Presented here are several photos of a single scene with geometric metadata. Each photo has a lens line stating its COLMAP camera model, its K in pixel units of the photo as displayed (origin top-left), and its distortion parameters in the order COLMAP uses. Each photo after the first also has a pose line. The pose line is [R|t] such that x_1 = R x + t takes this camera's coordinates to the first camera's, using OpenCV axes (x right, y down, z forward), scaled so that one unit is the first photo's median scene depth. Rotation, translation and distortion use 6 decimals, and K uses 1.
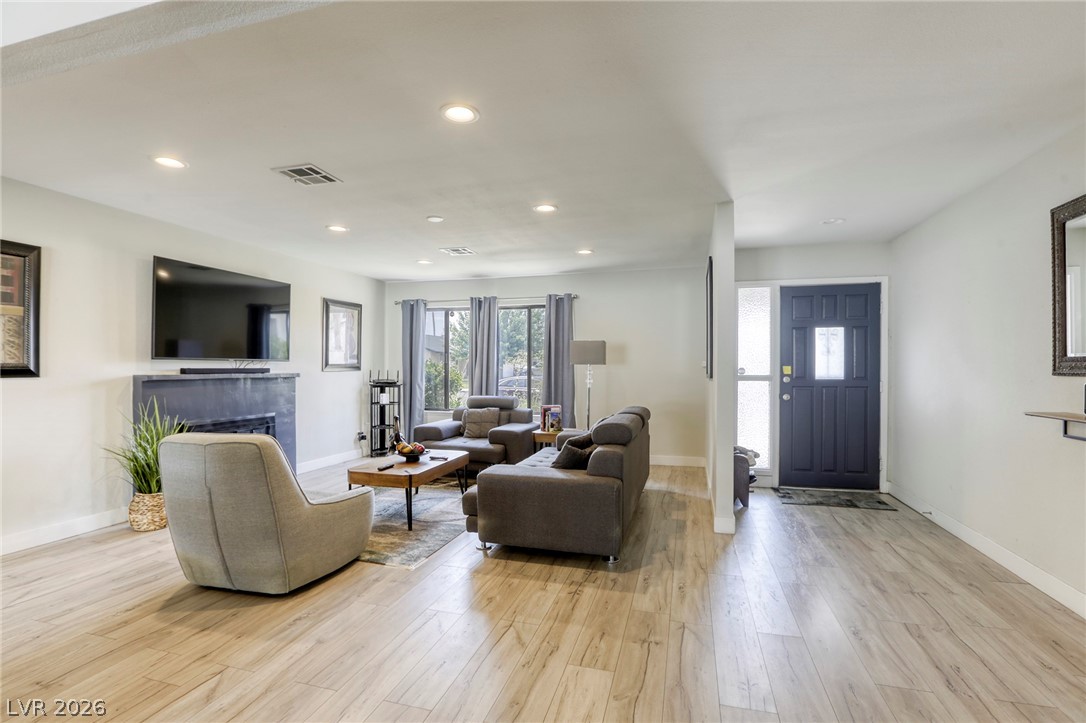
lens RADIAL K [[531.0, 0, 543.0], [0, 531.0, 366.6], [0, 0, 1]] dist [-0.066467, 0.028823]
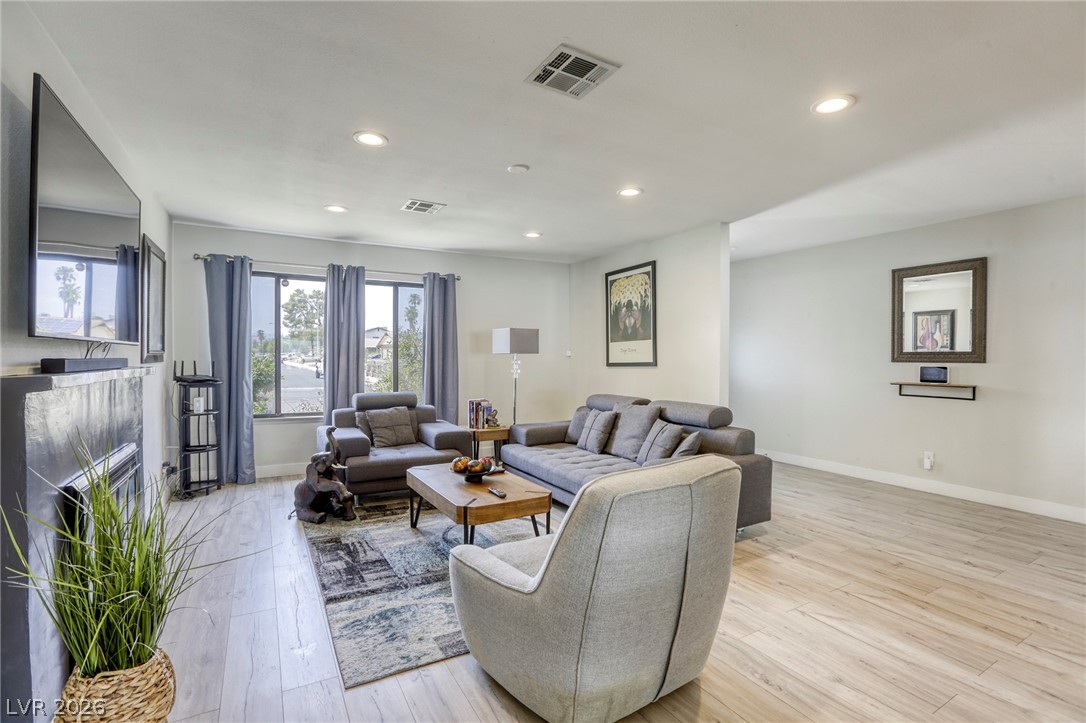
lens RADIAL K [[522.3, 0, 534.1], [0, 522.3, 366.6], [0, 0, 1]] dist [-0.056036, 0.021499]
pose [[0.682260, -0.013384, 0.730987, -0.727029], [-0.002589, 0.999782, 0.020722, -0.000089], [-0.731105, -0.016030, 0.682077, 0.427894]]
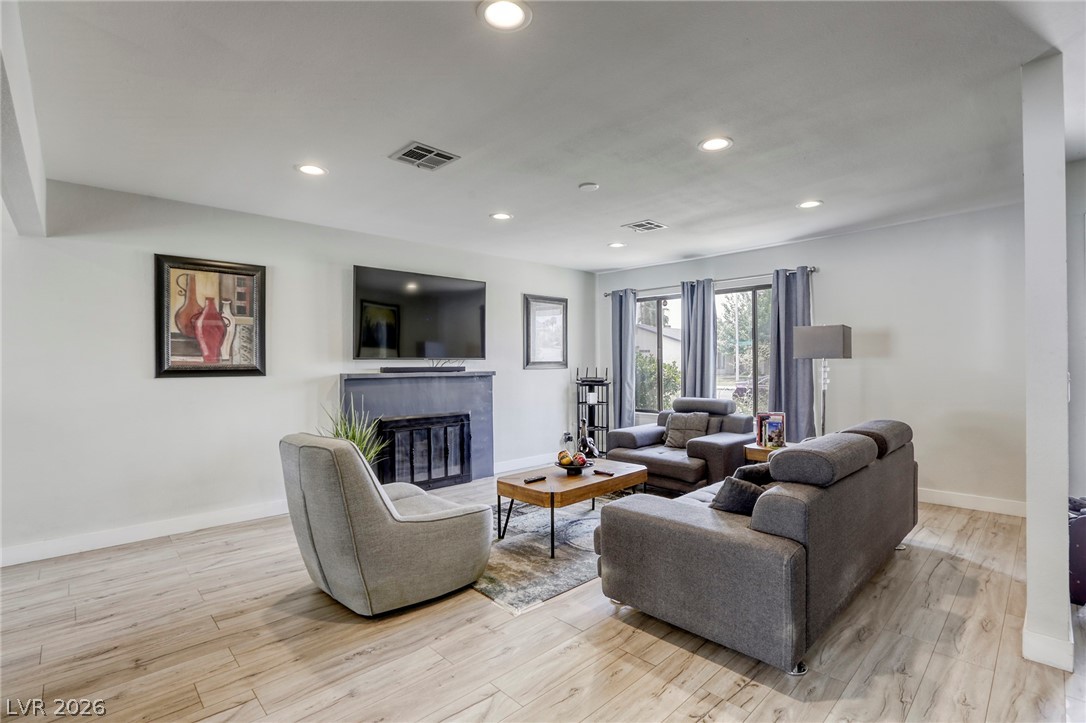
lens RADIAL K [[521.9, 0, 536.7], [0, 521.9, 361.5], [0, 0, 1]] dist [-0.054301, 0.020511]
pose [[0.859403, -0.011740, -0.511164, 0.135728], [0.009895, 0.999931, -0.006329, 0.001055], [0.511204, 0.000381, 0.859460, 0.238496]]
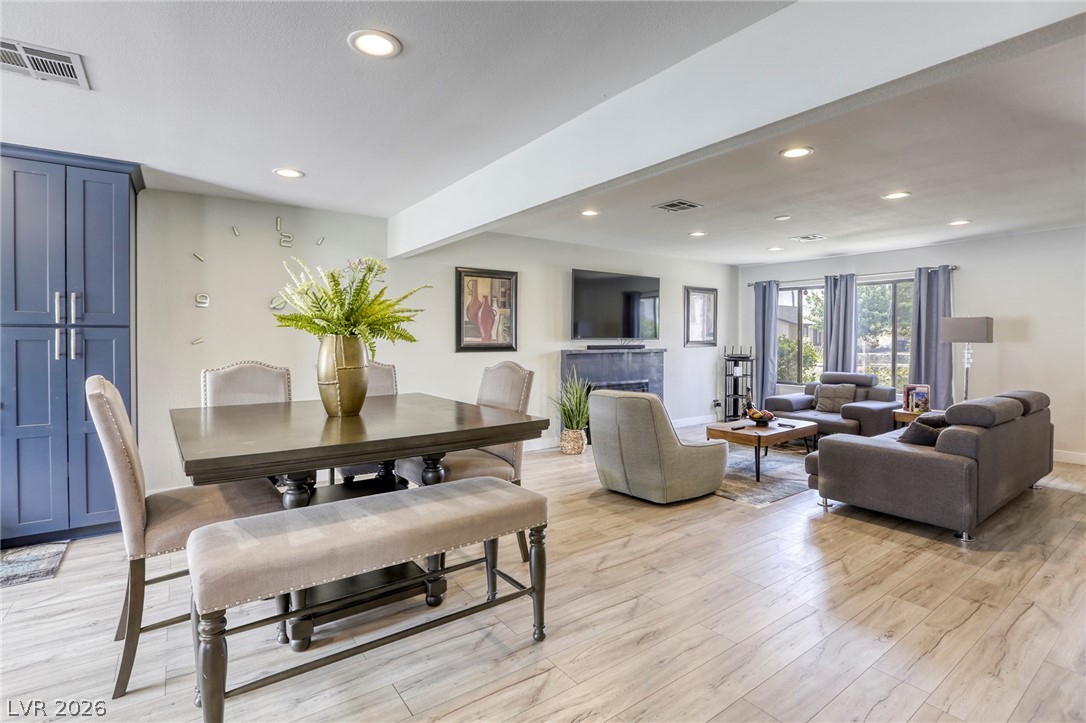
lens RADIAL K [[524.1, 0, 511.0], [0, 524.1, 345.5], [0, 0, 1]] dist [-0.032818, 0.010712]
pose [[0.762392, 0.006637, -0.647082, 0.075135], [0.002930, 0.999902, 0.013708, -0.017152], [0.647109, -0.012347, 0.762297, -0.242478]]
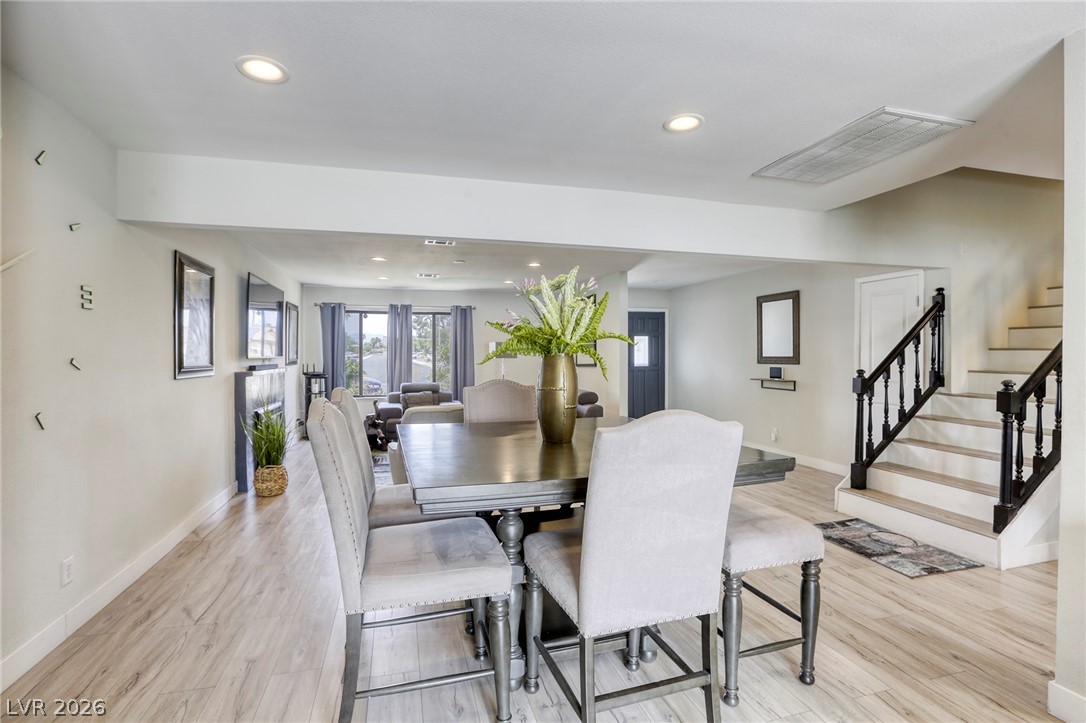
lens RADIAL K [[541.0, 0, 543.0], [0, 541.0, 361.5], [0, 0, 1]] dist [-0.078333, 0.026068]
pose [[0.834786, -0.011206, 0.550461, -0.804002], [0.003231, 0.999875, 0.015455, -0.022231], [-0.550565, -0.011123, 0.834718, -0.369634]]
